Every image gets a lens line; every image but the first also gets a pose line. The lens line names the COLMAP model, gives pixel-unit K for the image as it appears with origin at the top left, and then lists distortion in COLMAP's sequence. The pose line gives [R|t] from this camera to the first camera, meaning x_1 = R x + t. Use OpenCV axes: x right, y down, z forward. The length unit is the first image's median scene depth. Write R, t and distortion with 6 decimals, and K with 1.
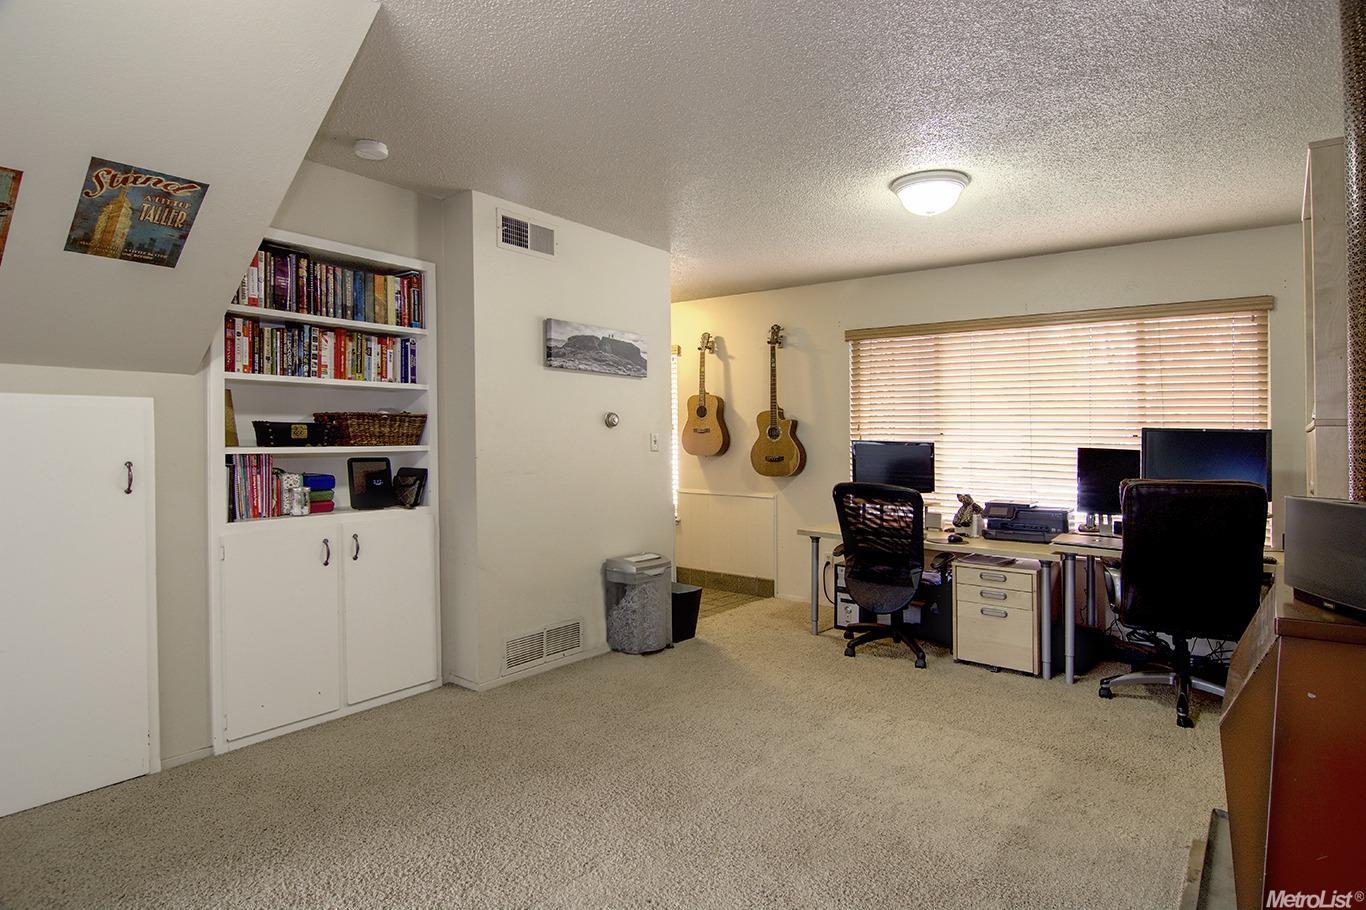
lens RADIAL K [[717.8, 0, 681.7], [0, 717.8, 430.0], [0, 0, 1]] dist [0.001061, 0.000220]
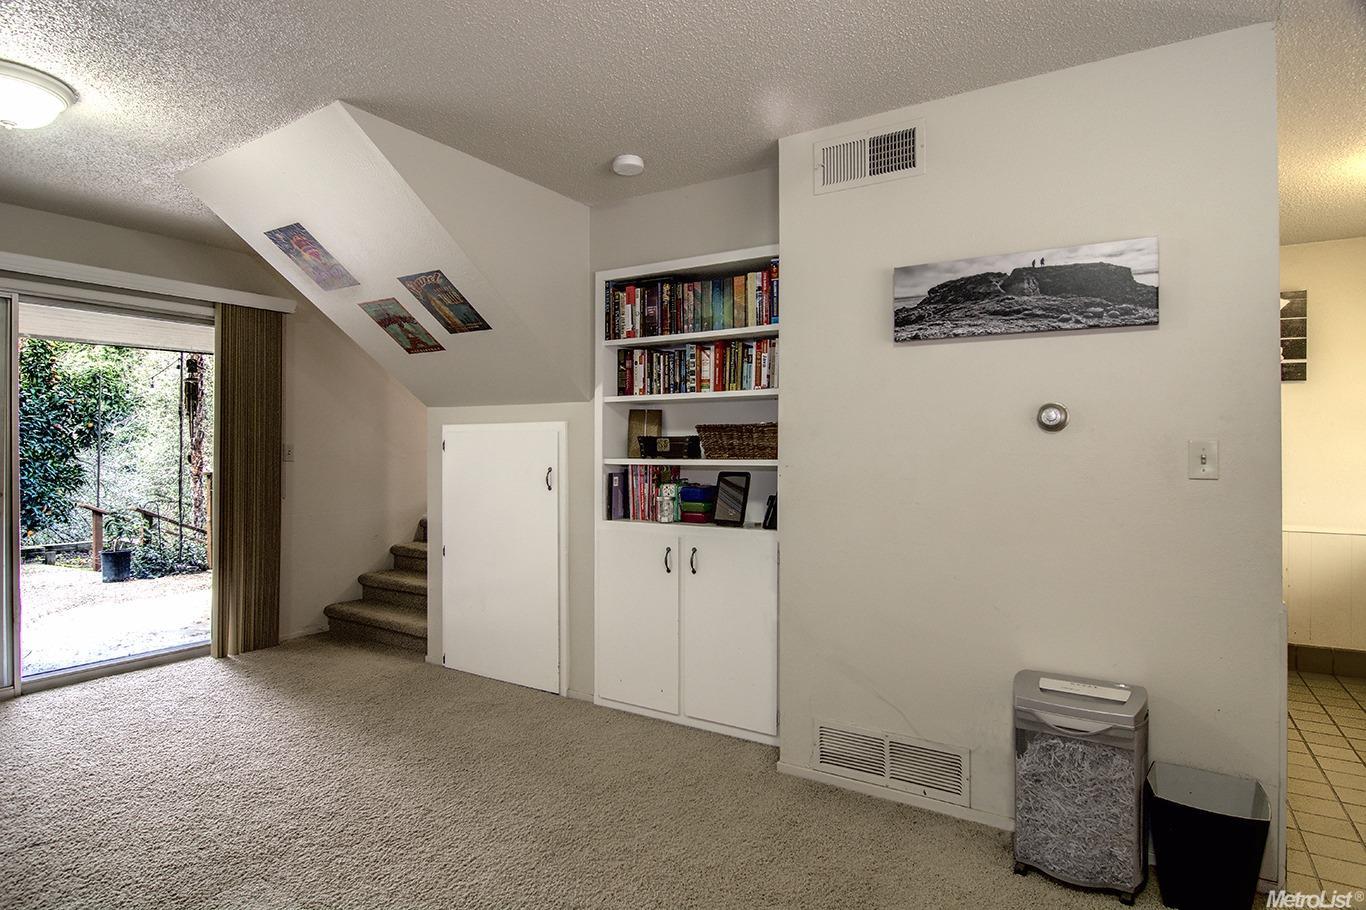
lens RADIAL K [[743.3, 0, 683.0], [0, 743.3, 455.0], [0, 0, 1]] dist [-0.002922, -0.000271]
pose [[0.106322, -0.001653, -0.994330, 0.500261], [0.006227, 0.999980, -0.000997, 0.016126], [0.994312, -0.006085, 0.106330, 0.776906]]
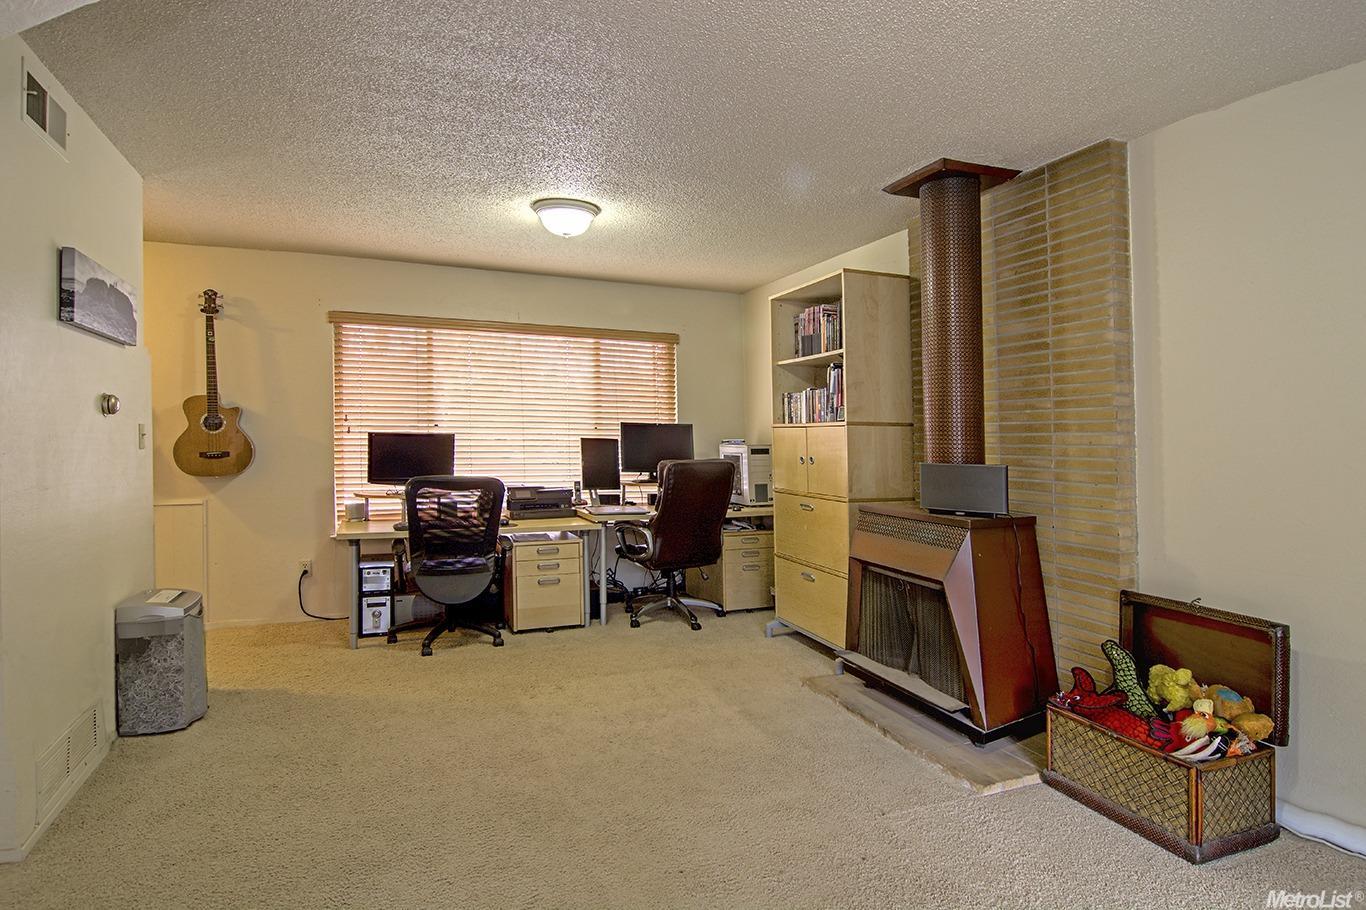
lens RADIAL K [[727.1, 0, 684.1], [0, 727.1, 386.4], [0, 0, 1]] dist [-0.035718, 0.000046]
pose [[0.514140, 0.046821, 0.856427, -0.469066], [-0.009346, 0.998755, -0.048992, -0.004092], [-0.857655, 0.017185, 0.513938, 0.209572]]
